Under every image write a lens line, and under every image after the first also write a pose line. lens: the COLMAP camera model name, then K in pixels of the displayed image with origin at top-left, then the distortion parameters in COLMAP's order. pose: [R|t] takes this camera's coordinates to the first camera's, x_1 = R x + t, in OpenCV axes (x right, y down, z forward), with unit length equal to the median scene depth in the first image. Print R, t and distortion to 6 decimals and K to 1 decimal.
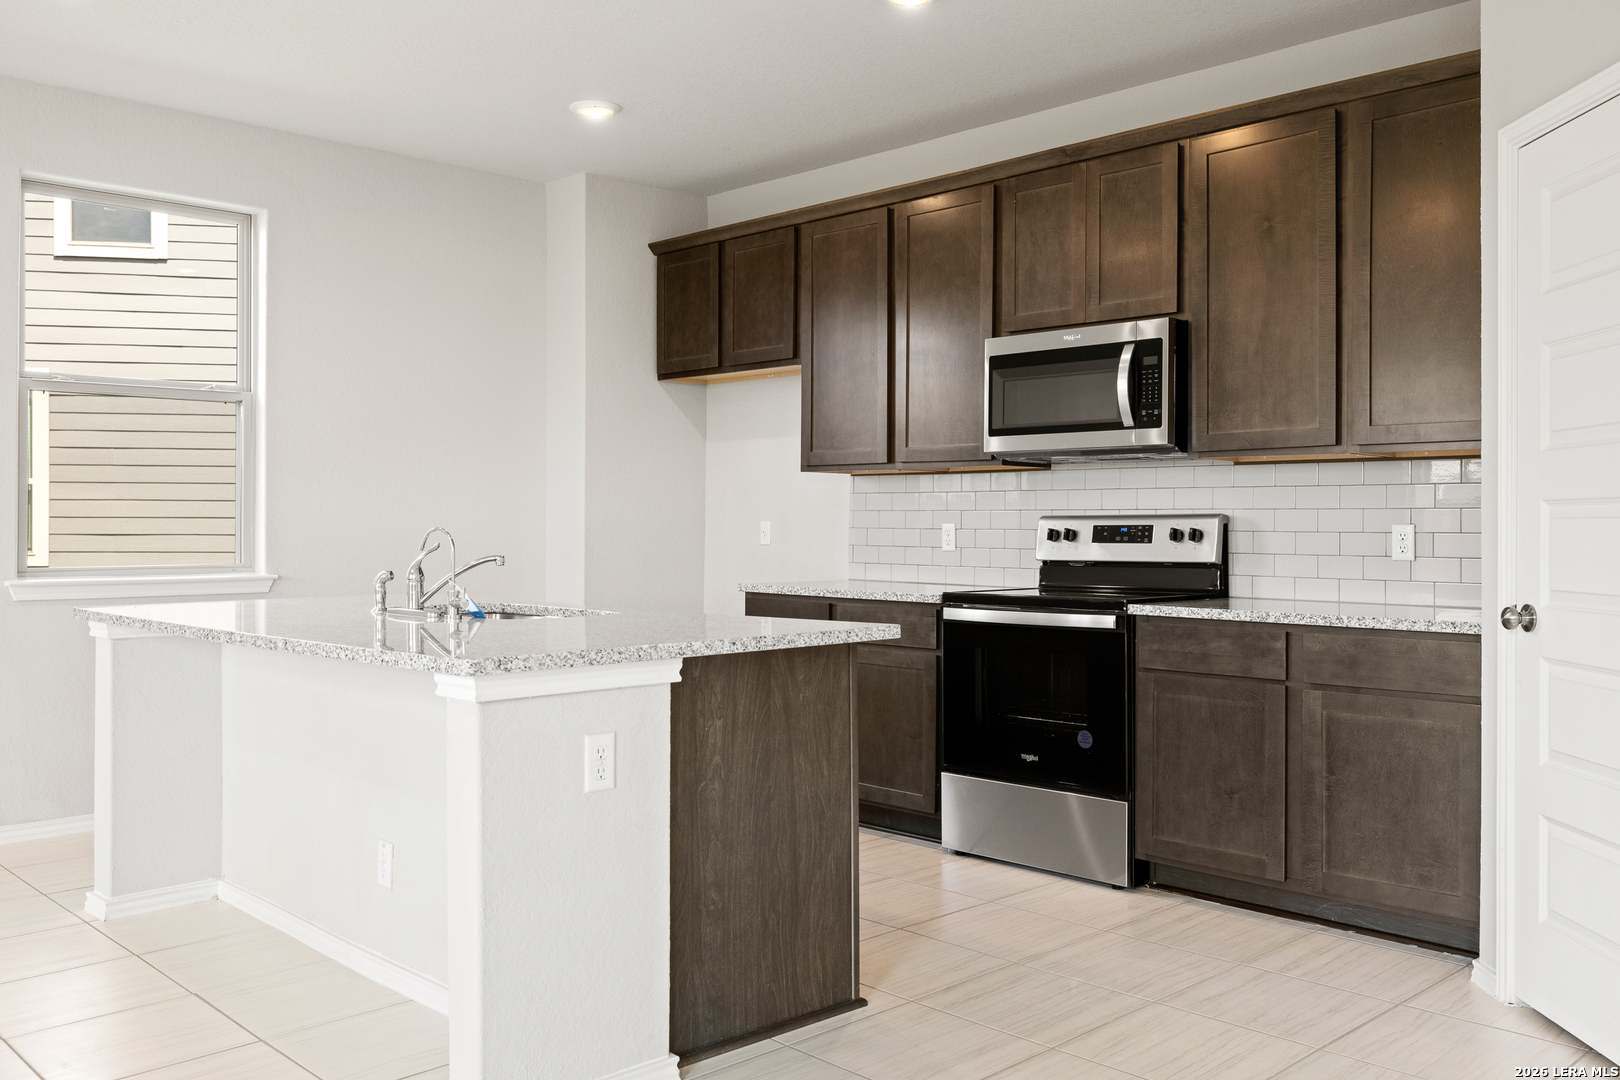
lens RADIAL K [[1384.2, 0, 807.4], [0, 1384.2, 534.4], [0, 0, 1]] dist [0.003784, 0.003021]
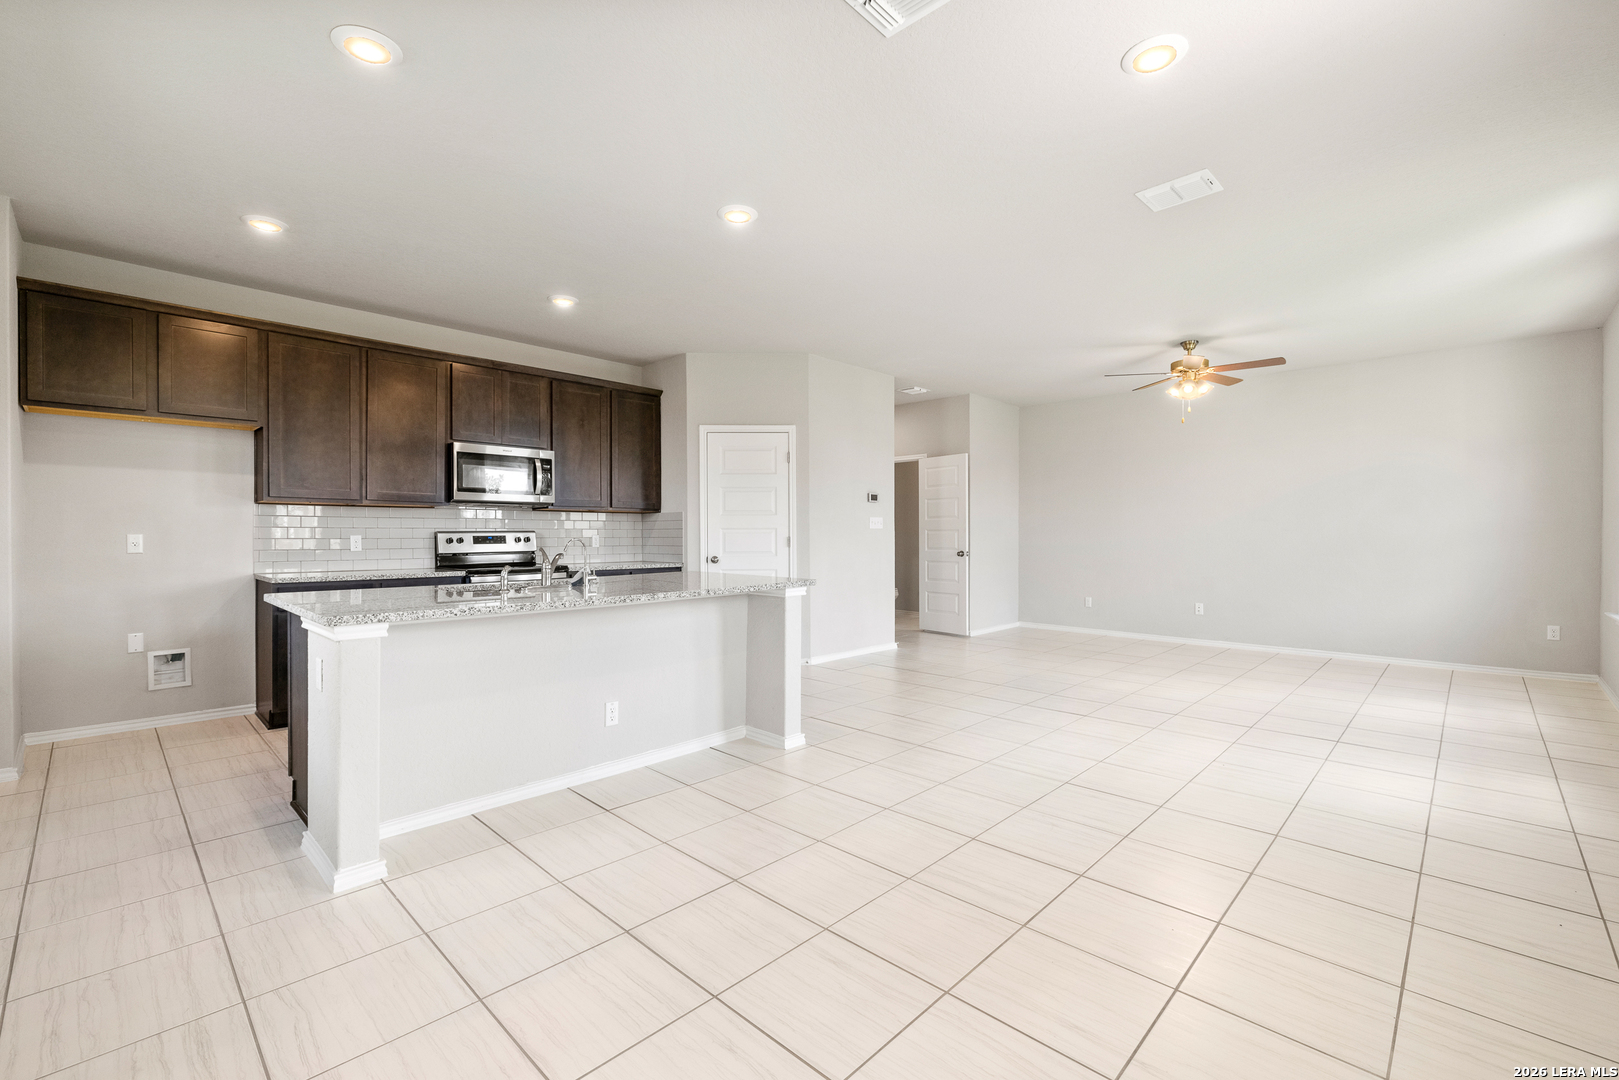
lens RADIAL K [[691.9, 0, 813.8], [0, 691.9, 538.3], [0, 0, 1]] dist [-0.010190, -0.000049]
pose [[-0.045326, -0.010363, 0.998918, -0.968556], [0.008428, 0.999907, 0.010756, -0.010782], [-0.998937, 0.008907, -0.045235, 0.583575]]
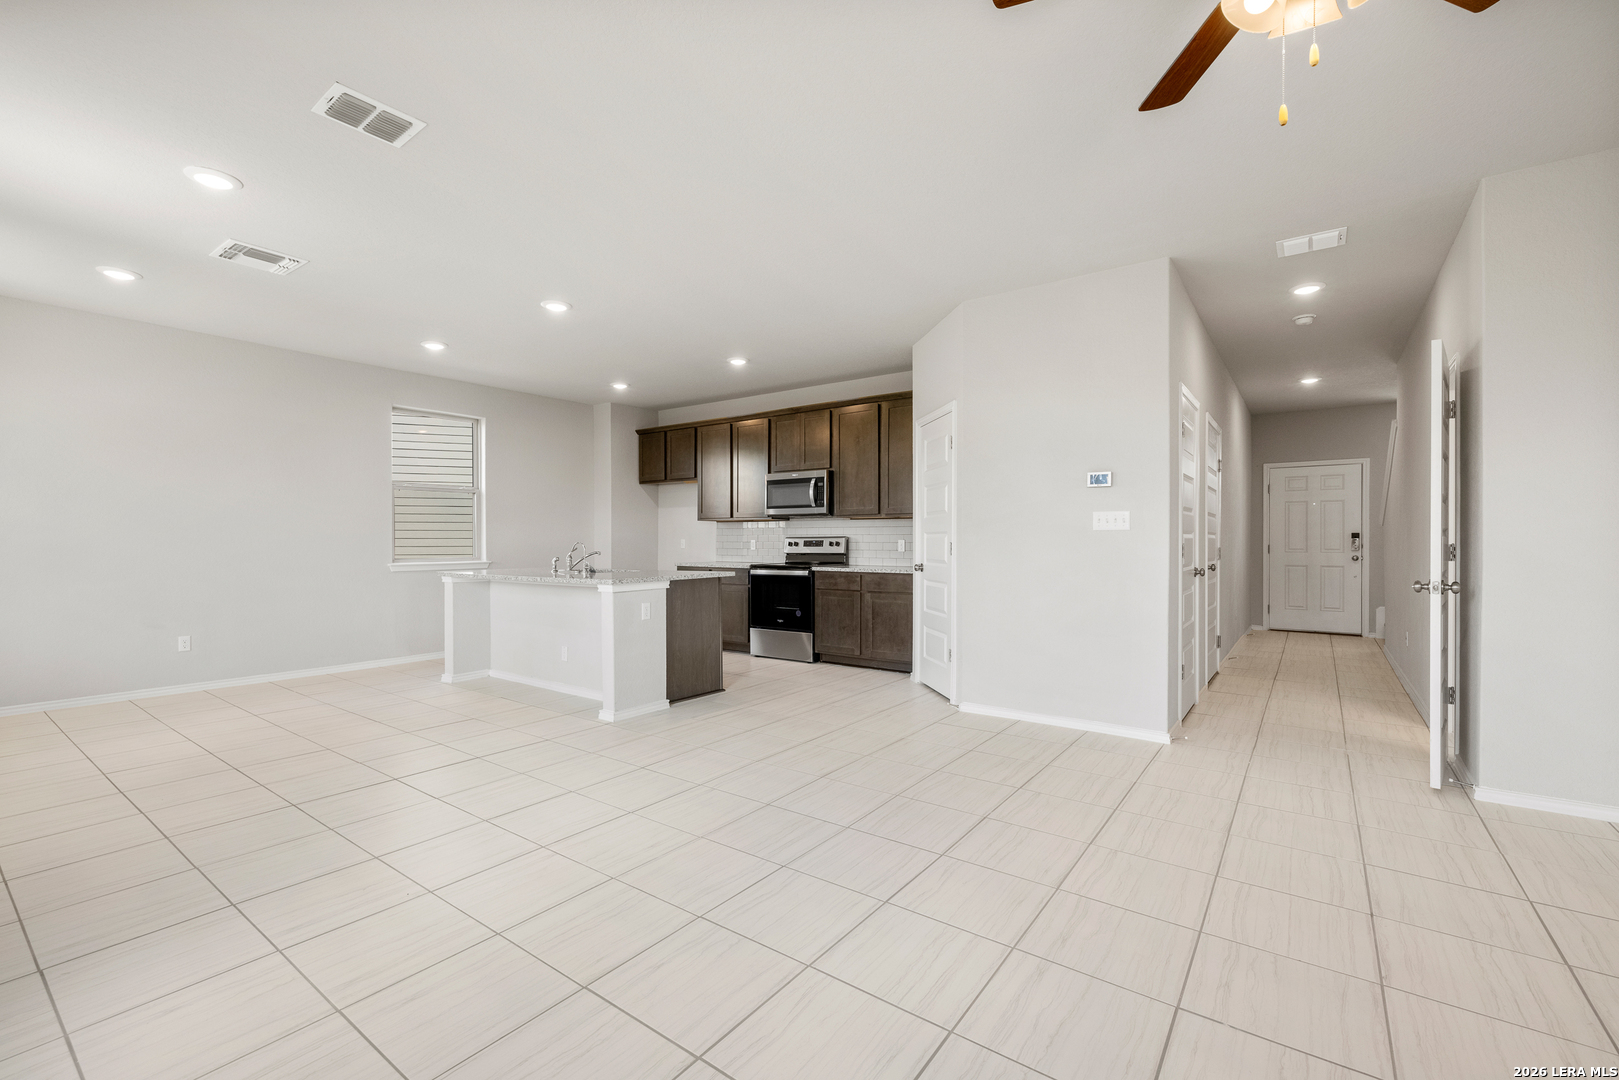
lens RADIAL K [[691.9, 0, 803.0], [0, 691.9, 539.7], [0, 0, 1]] dist [-0.010190, -0.000049]
pose [[0.986734, -0.004001, 0.162296, -0.026871], [0.005287, 0.999958, -0.007490, 0.002618], [-0.162259, 0.008249, 0.986714, -0.435485]]
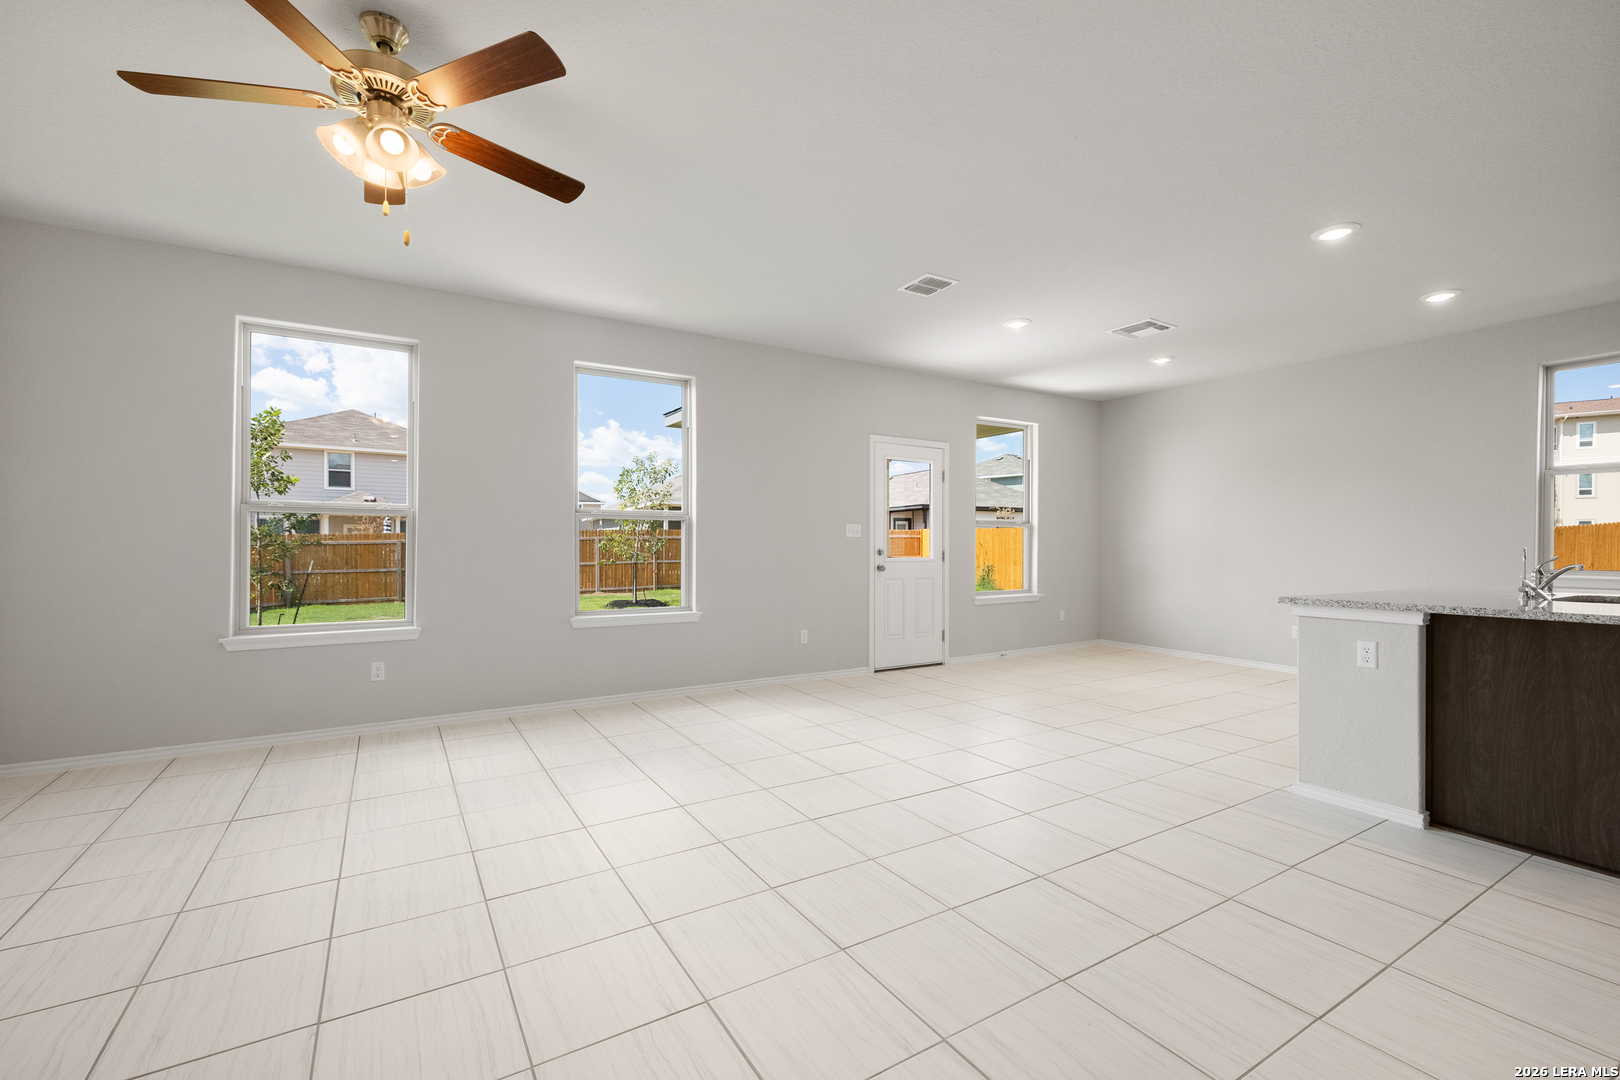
lens RADIAL K [[692.3, 0, 811.4], [0, 692.3, 544.3], [0, 0, 1]] dist [-0.010190, -0.000049]
pose [[-0.216826, -0.001277, -0.976209, 0.653492], [-0.009346, 0.999956, 0.000768, -0.001114], [0.976166, 0.009290, -0.216828, 0.223379]]
